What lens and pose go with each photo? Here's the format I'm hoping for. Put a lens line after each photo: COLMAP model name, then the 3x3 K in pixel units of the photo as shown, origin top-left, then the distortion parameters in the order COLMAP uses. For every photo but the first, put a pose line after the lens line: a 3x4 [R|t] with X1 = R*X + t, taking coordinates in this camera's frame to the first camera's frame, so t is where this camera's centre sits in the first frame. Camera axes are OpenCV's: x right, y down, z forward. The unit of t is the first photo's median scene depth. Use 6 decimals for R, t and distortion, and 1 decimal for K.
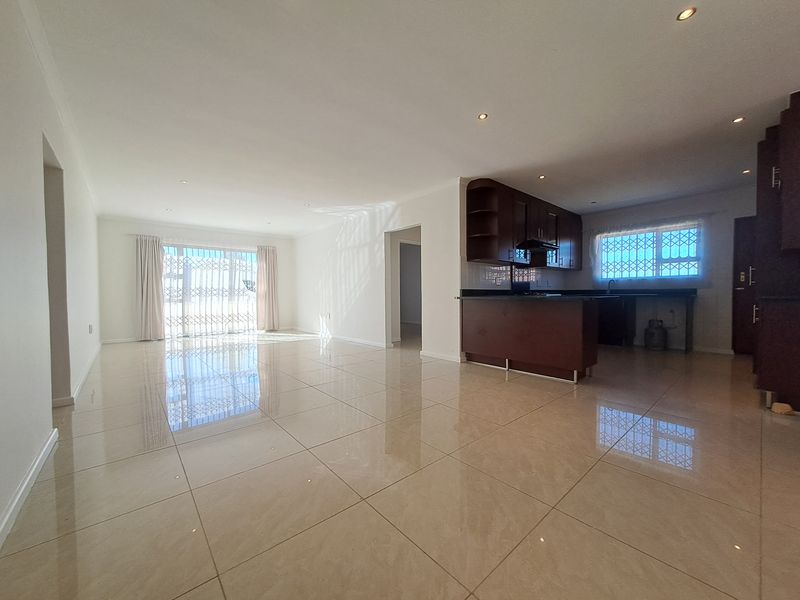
lens RADIAL K [[317.2, 0, 396.3], [0, 317.2, 300.7], [0, 0, 1]] dist [-0.002919, -0.000071]
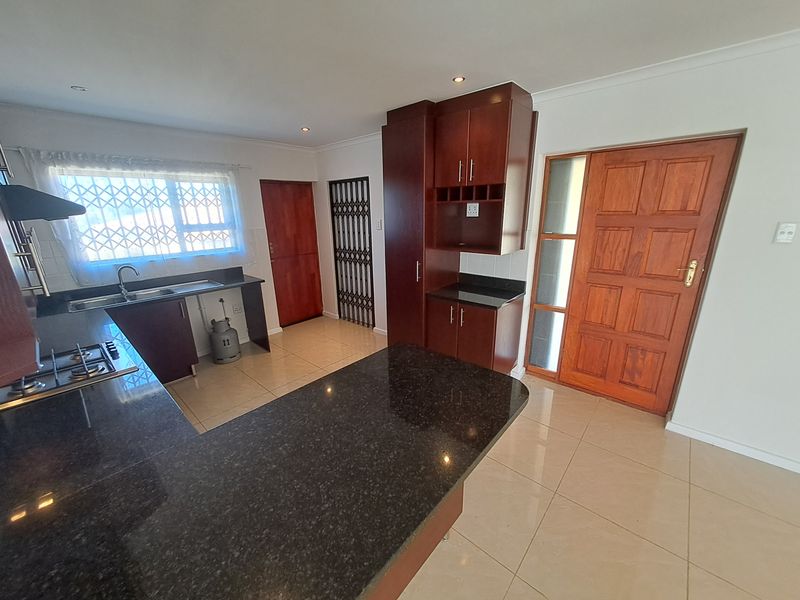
lens RADIAL K [[317.2, 0, 396.3], [0, 317.2, 300.7], [0, 0, 1]] dist [-0.002919, -0.000071]
pose [[-0.132650, -0.259792, 0.956510, 0.114104], [0.048313, 0.962197, 0.268036, -0.137473], [-0.989985, 0.081767, -0.115084, 0.666230]]
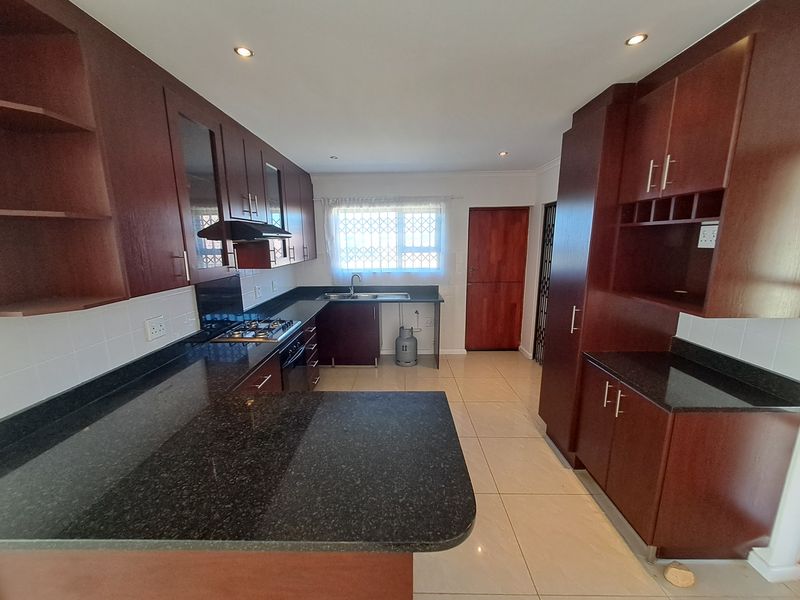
lens RADIAL K [[317.2, 0, 396.3], [0, 317.2, 300.7], [0, 0, 1]] dist [-0.002919, -0.000071]
pose [[0.663540, -0.133623, 0.736111, 0.209515], [0.021013, 0.986861, 0.160198, -0.128761], [-0.747846, -0.090830, 0.657629, 0.473254]]
